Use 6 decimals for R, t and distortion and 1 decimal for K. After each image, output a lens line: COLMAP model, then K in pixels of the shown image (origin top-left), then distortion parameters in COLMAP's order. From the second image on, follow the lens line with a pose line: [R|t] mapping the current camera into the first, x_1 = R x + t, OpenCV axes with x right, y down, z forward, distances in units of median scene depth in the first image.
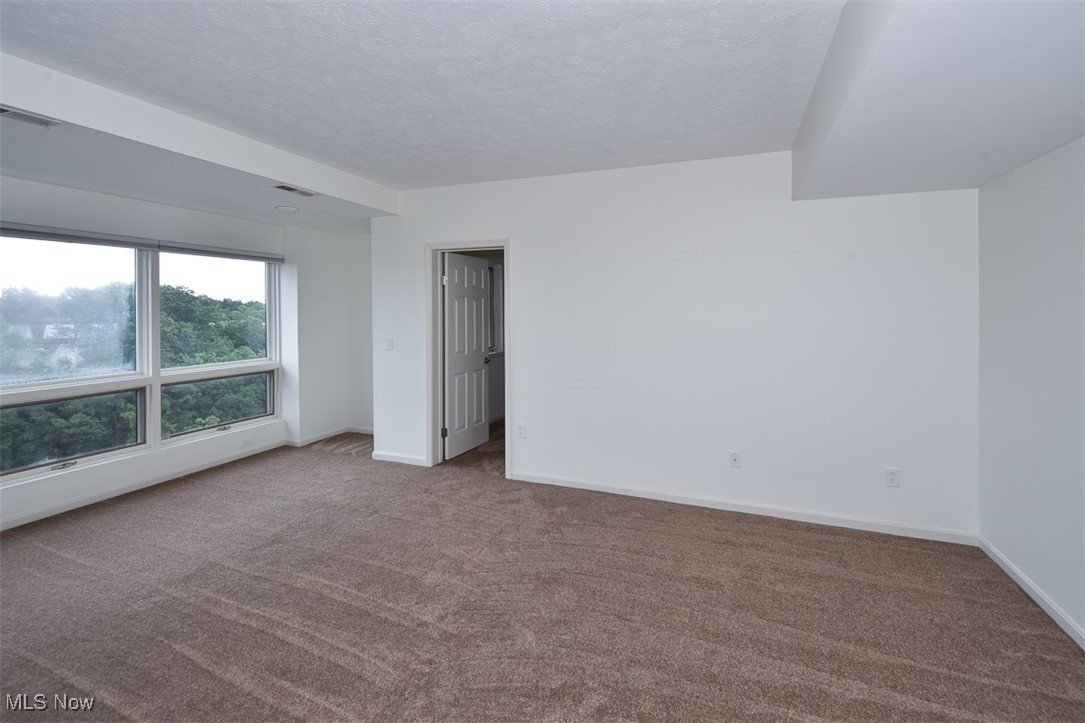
lens RADIAL K [[477.0, 0, 547.4], [0, 477.0, 320.9], [0, 0, 1]] dist [0.016584, -0.007669]
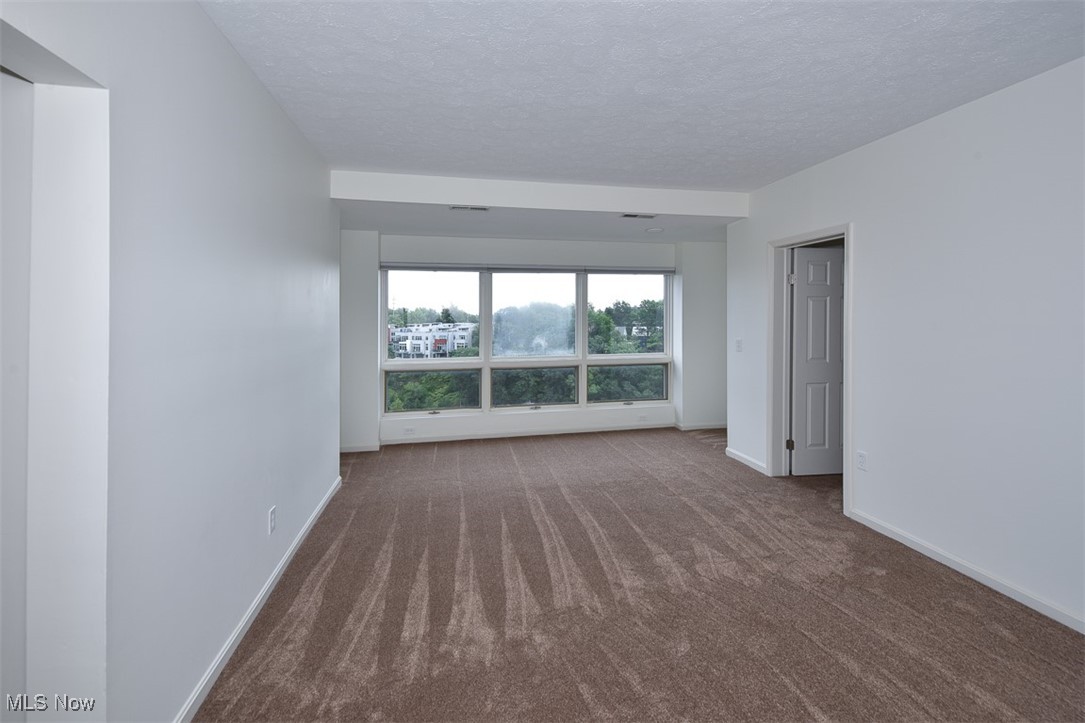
lens RADIAL K [[465.3, 0, 554.2], [0, 465.3, 325.6], [0, 0, 1]] dist [0.021856, -0.000151]
pose [[0.555701, 0.011989, -0.831296, 0.315532], [-0.012901, 0.999900, 0.005797, 0.005914], [0.831282, 0.007503, 0.555800, 0.135394]]
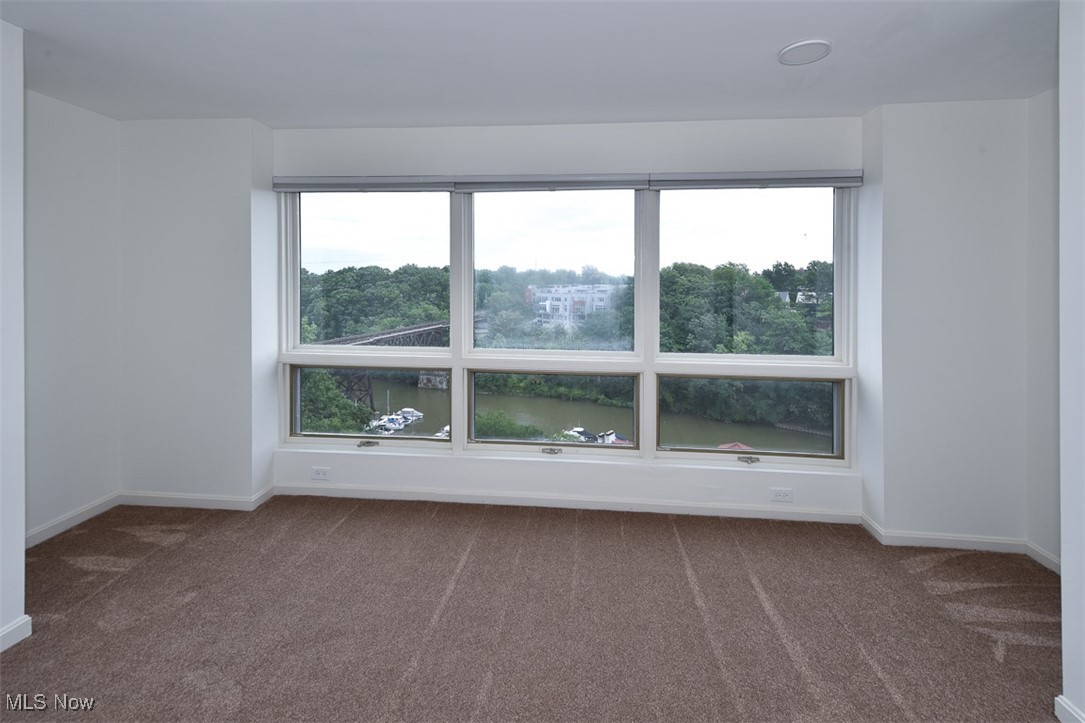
lens RADIAL K [[478.9, 0, 543.2], [0, 478.9, 278.1], [0, 0, 1]] dist [0.012182, -0.000468]
pose [[0.264961, 0.000267, -0.964259, -0.157570], [-0.028376, 0.999569, -0.007521, -0.001207], [0.963842, 0.029355, 0.264854, 0.651817]]
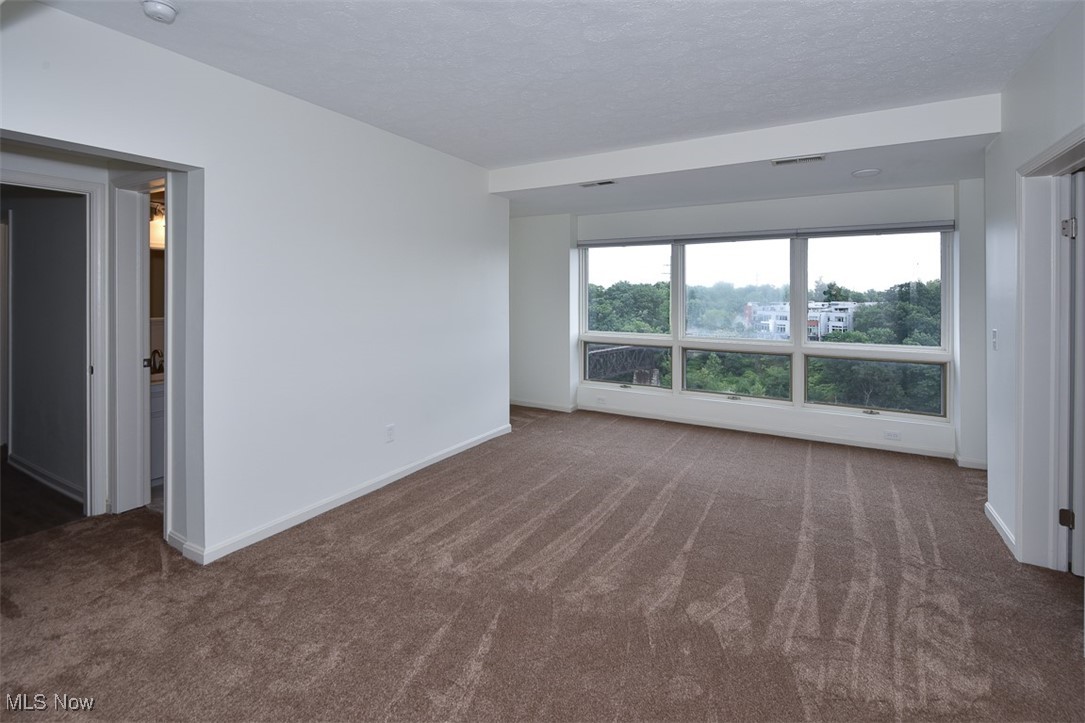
lens RADIAL K [[490.2, 0, 550.2], [0, 490.2, 299.5], [0, 0, 1]] dist [0.000098, -0.000562]
pose [[-0.147279, 0.009644, -0.989048, 0.446820], [-0.026372, 0.999559, 0.013673, 0.002081], [0.988743, 0.028097, -0.146960, 0.579528]]
